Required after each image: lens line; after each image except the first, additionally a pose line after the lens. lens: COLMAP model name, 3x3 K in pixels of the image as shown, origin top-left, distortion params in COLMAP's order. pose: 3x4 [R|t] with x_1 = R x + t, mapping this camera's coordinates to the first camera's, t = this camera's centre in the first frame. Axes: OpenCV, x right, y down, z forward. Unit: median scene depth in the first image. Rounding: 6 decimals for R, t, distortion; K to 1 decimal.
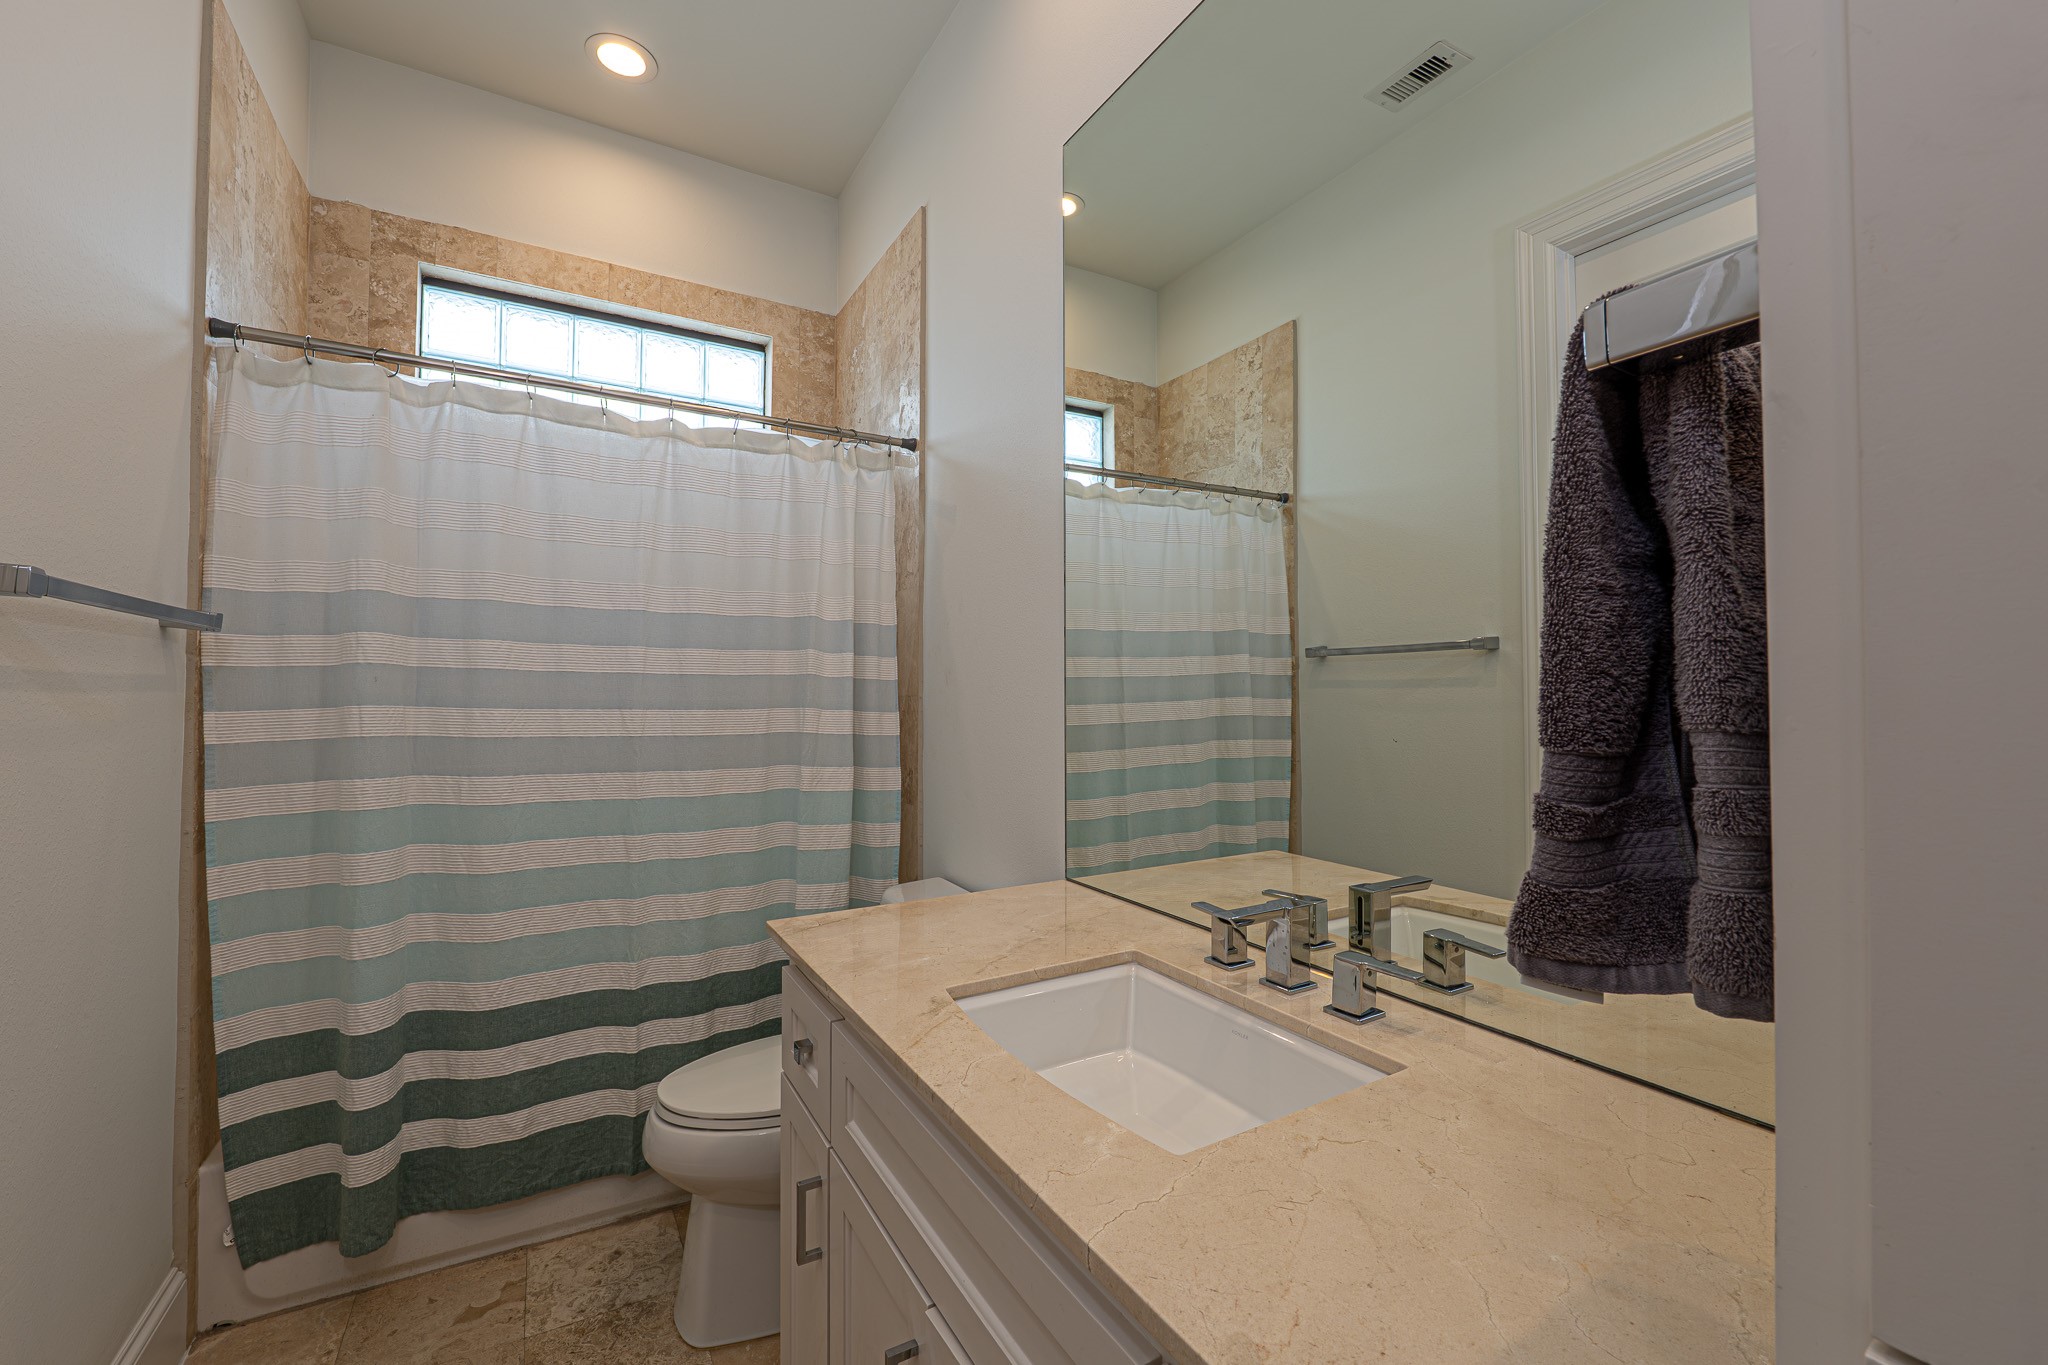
lens RADIAL K [[831.4, 0, 1024.0], [0, 831.4, 682.5], [0, 0, 1]] dist [-0.011865, 0.000070]
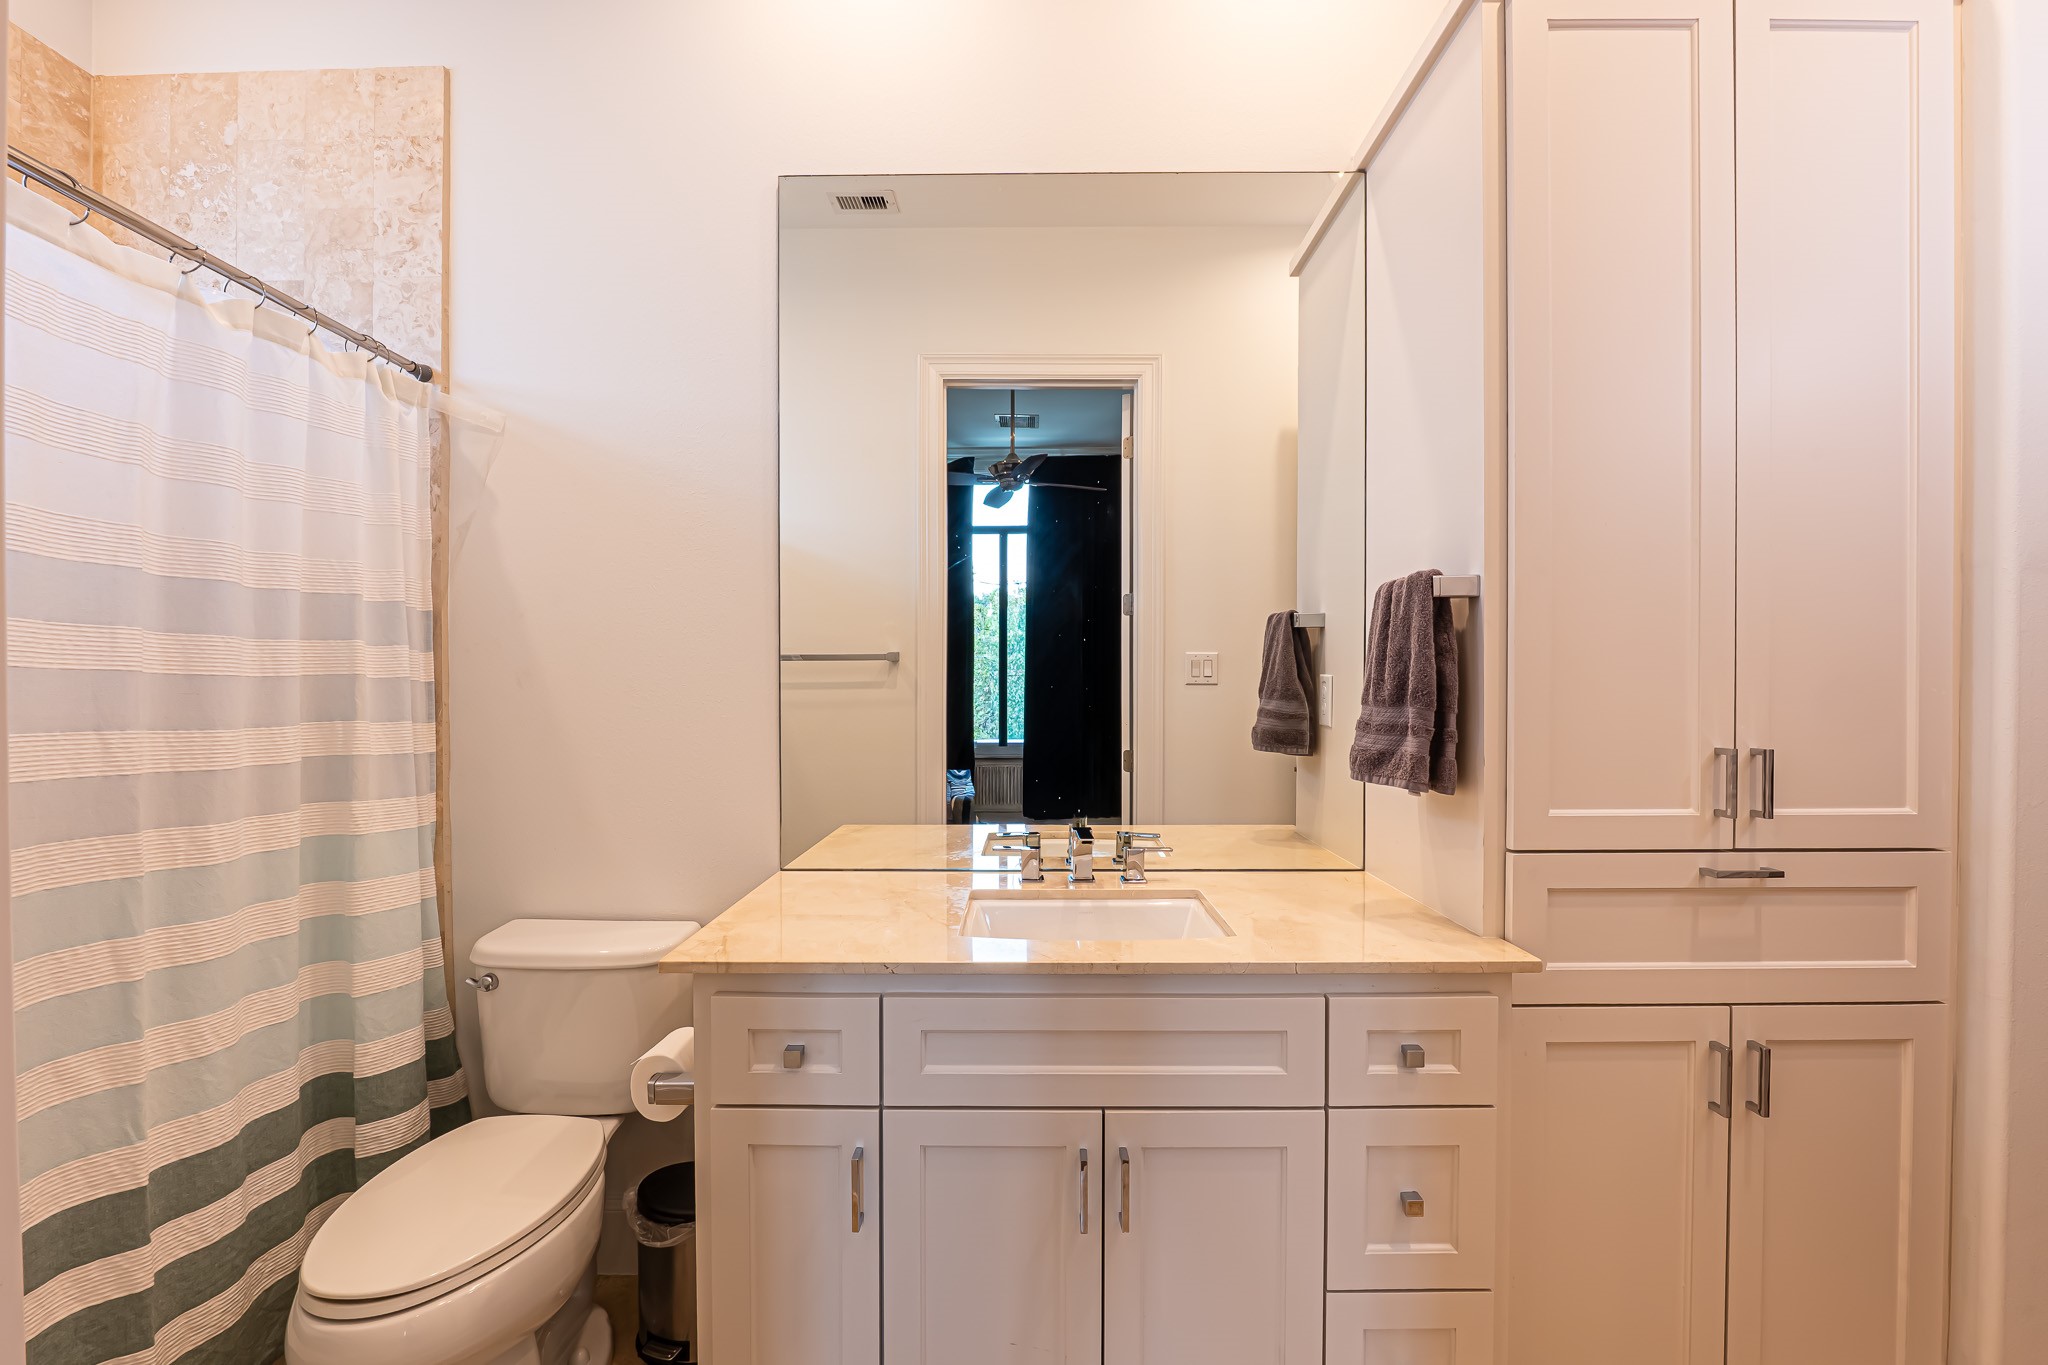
lens RADIAL K [[886.5, 0, 1024.0], [0, 886.5, 682.5], [0, 0, 1]] dist [0.000256, 0.000216]
pose [[0.517062, 0.008777, 0.855903, -0.553374], [-0.024484, 0.999690, 0.004539, -0.017628], [-0.855598, -0.023303, 0.517116, 0.081275]]
